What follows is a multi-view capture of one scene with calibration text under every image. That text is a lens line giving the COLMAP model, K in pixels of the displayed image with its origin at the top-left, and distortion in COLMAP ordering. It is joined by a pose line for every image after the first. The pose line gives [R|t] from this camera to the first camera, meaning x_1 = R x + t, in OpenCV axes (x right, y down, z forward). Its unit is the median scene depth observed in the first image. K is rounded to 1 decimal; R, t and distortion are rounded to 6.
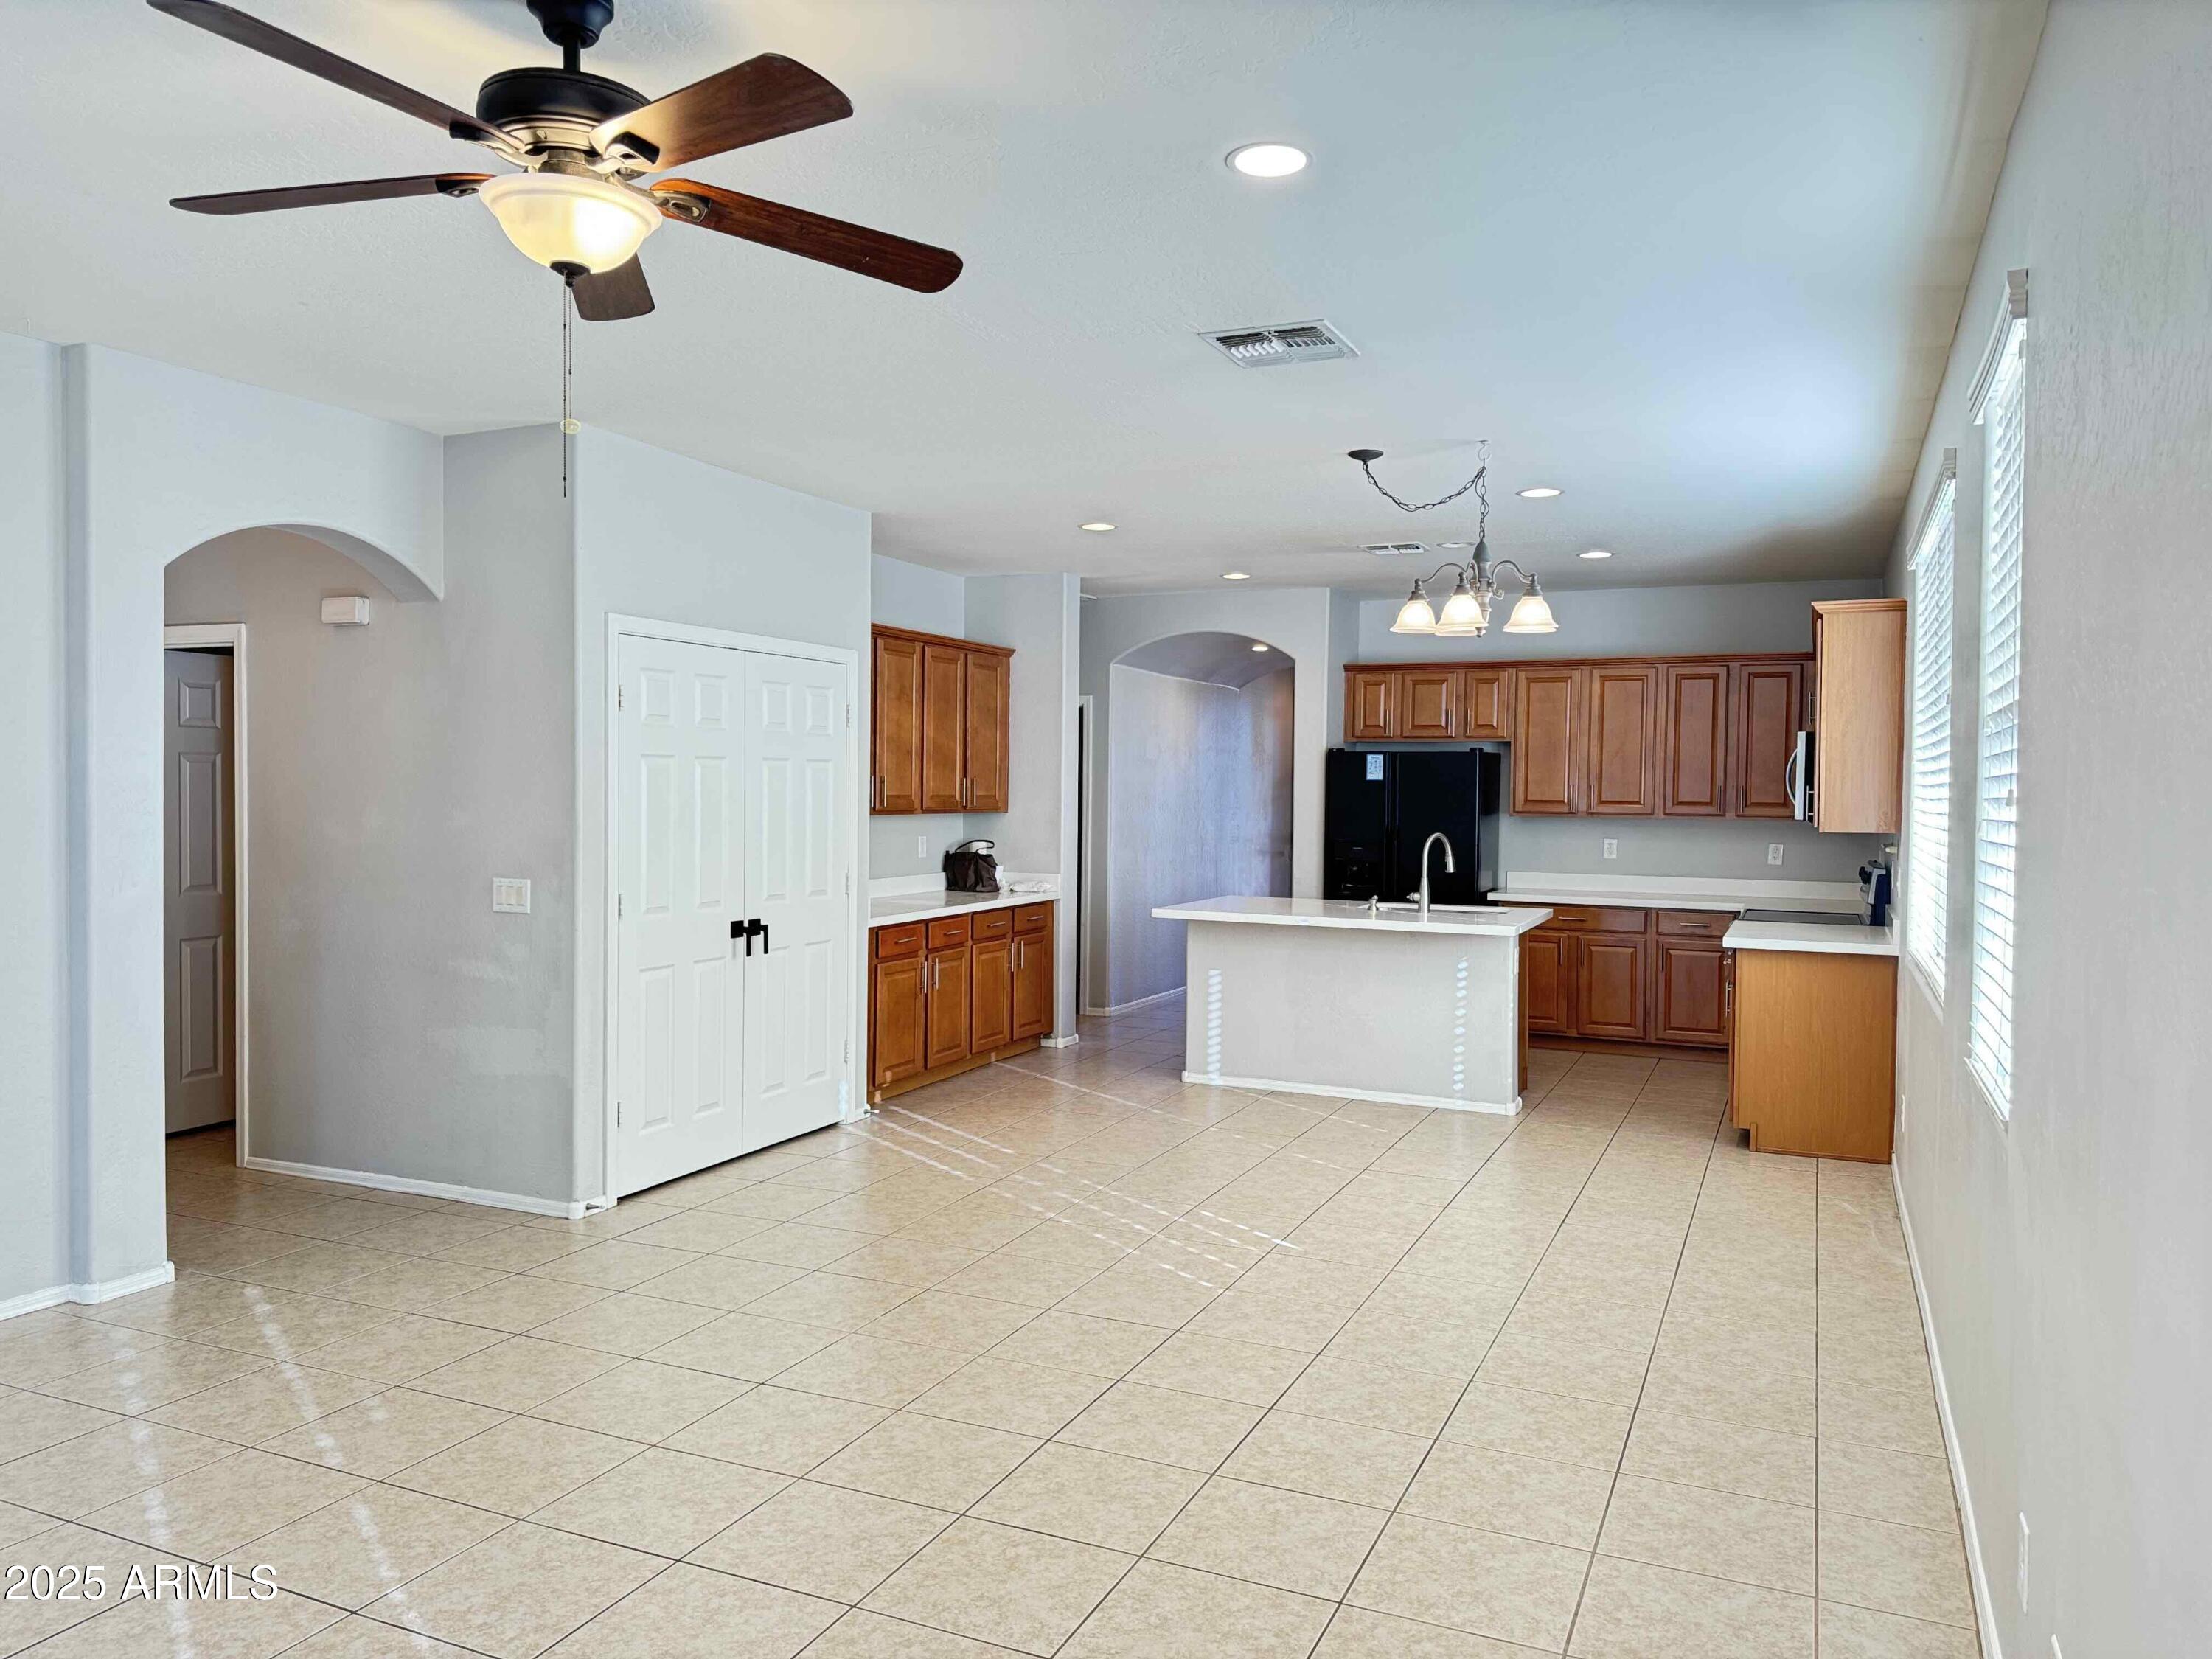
lens RADIAL K [[1539.9, 0, 1113.1], [0, 1539.9, 825.9], [0, 0, 1]] dist [0.053085, -0.026588]
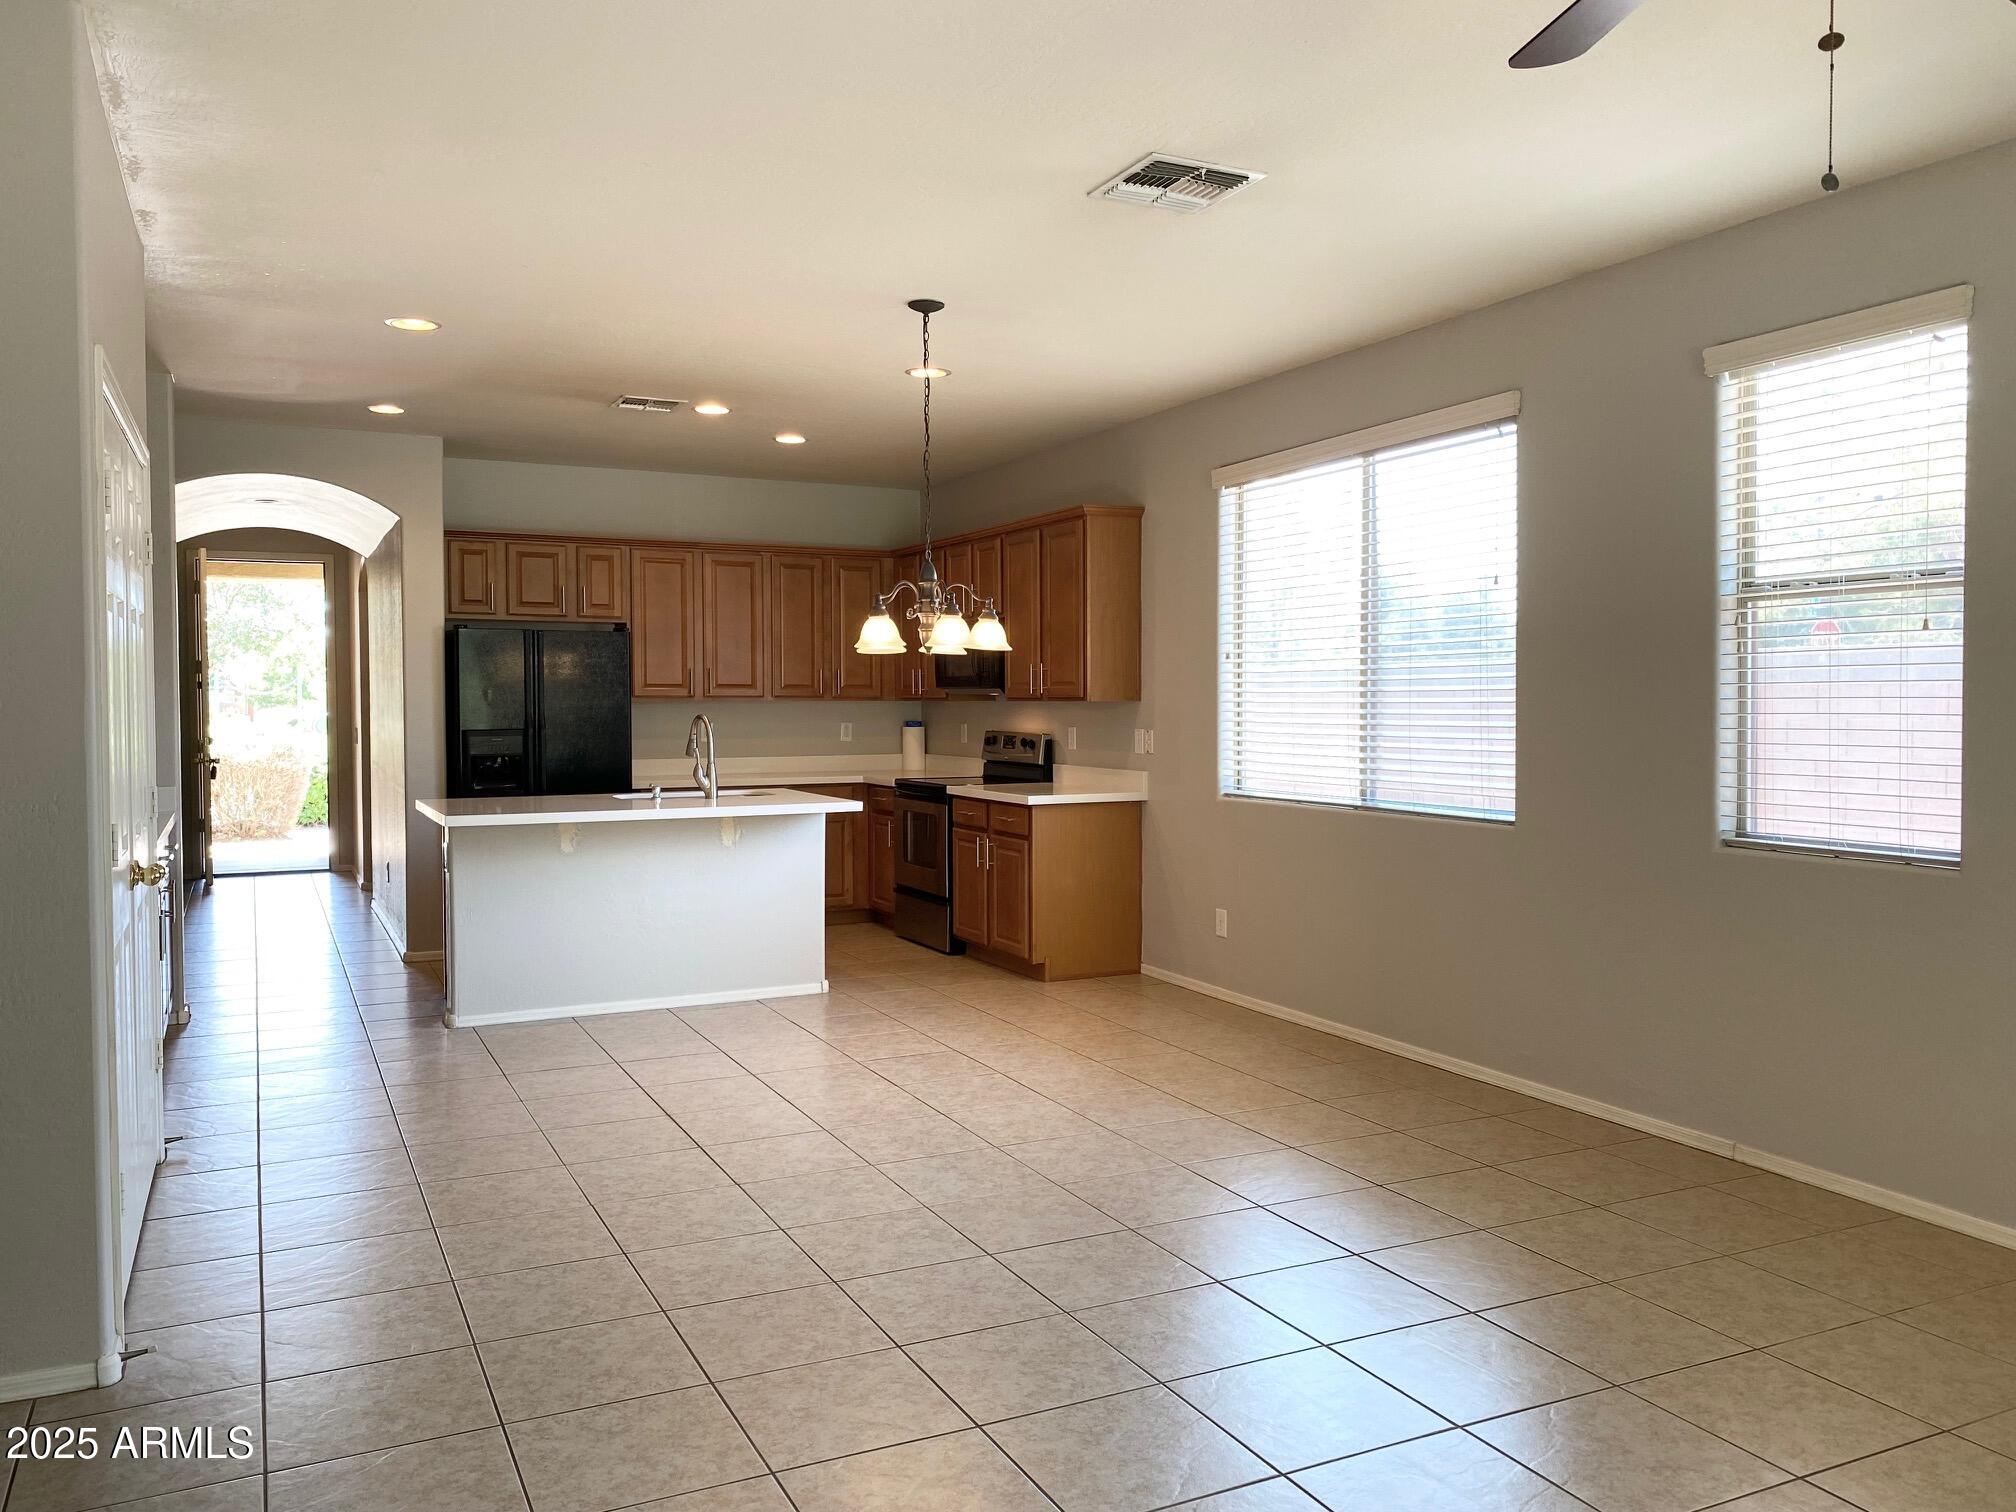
lens RADIAL K [[1526.6, 0, 1002.2], [0, 1526.6, 744.9], [0, 0, 1]] dist [0.011991, 0.034112]
pose [[0.636210, -0.033906, 0.770771, -0.569893], [0.026422, 0.999405, 0.022154, 0.010606], [-0.771064, 0.006271, 0.636727, 0.381256]]
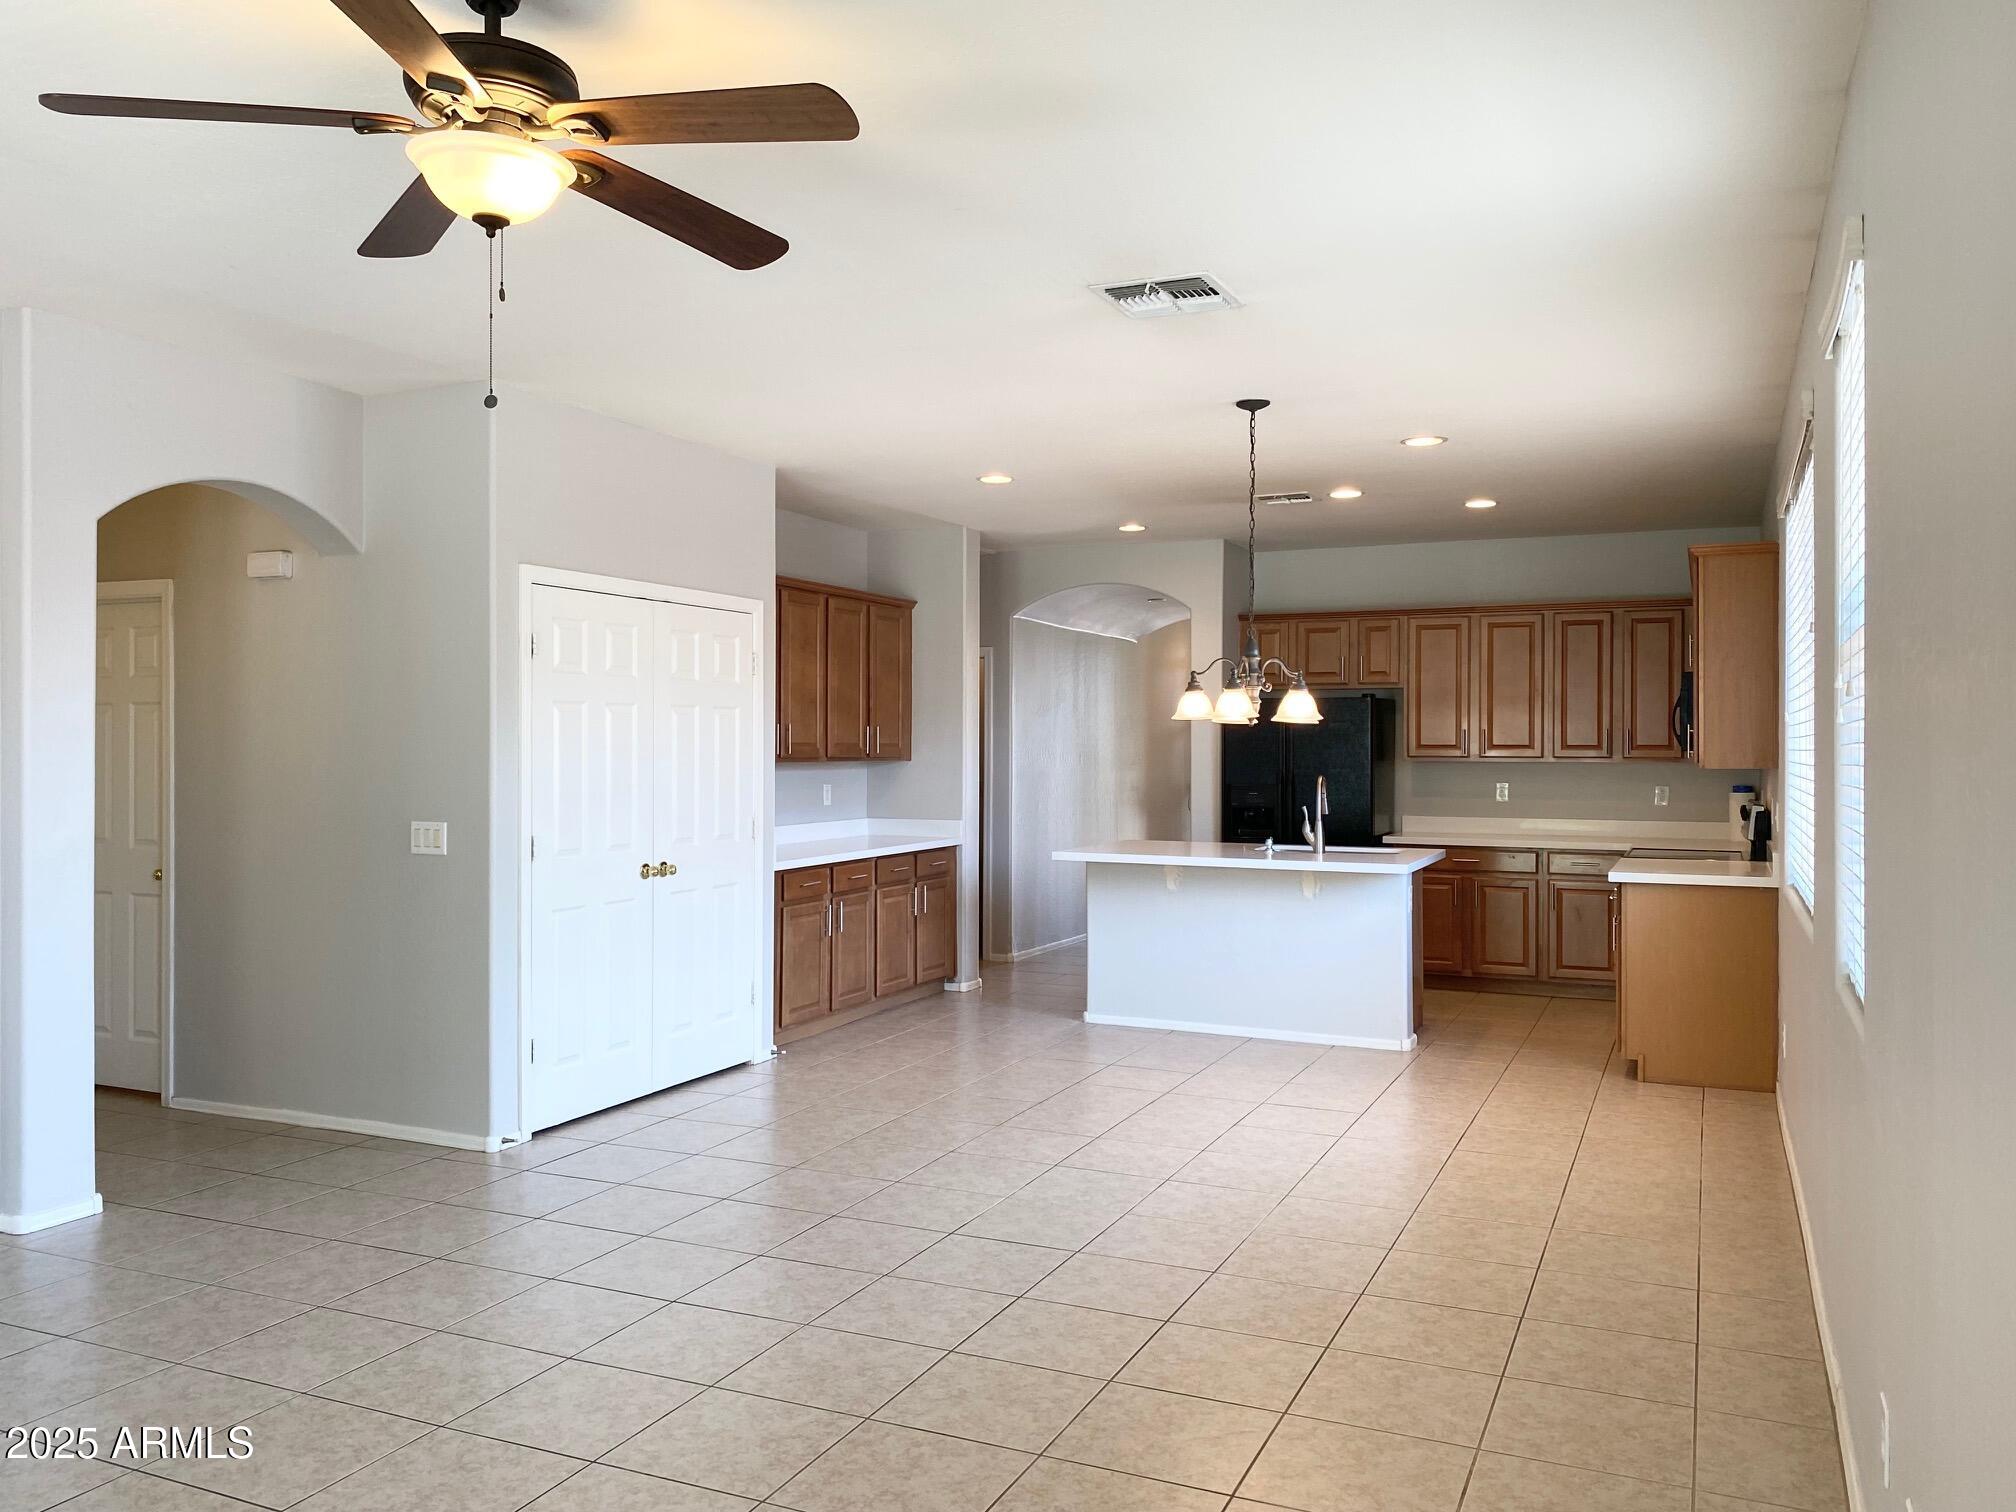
lens RADIAL K [[1526.6, 0, 1012.7], [0, 1526.6, 749.4], [0, 0, 1]] dist [0.011991, 0.034112]
pose [[0.999959, -0.008594, -0.002934, 0.003868], [0.008521, 0.999675, -0.024020, 0.014158], [0.003139, 0.023994, 0.999707, -0.017317]]
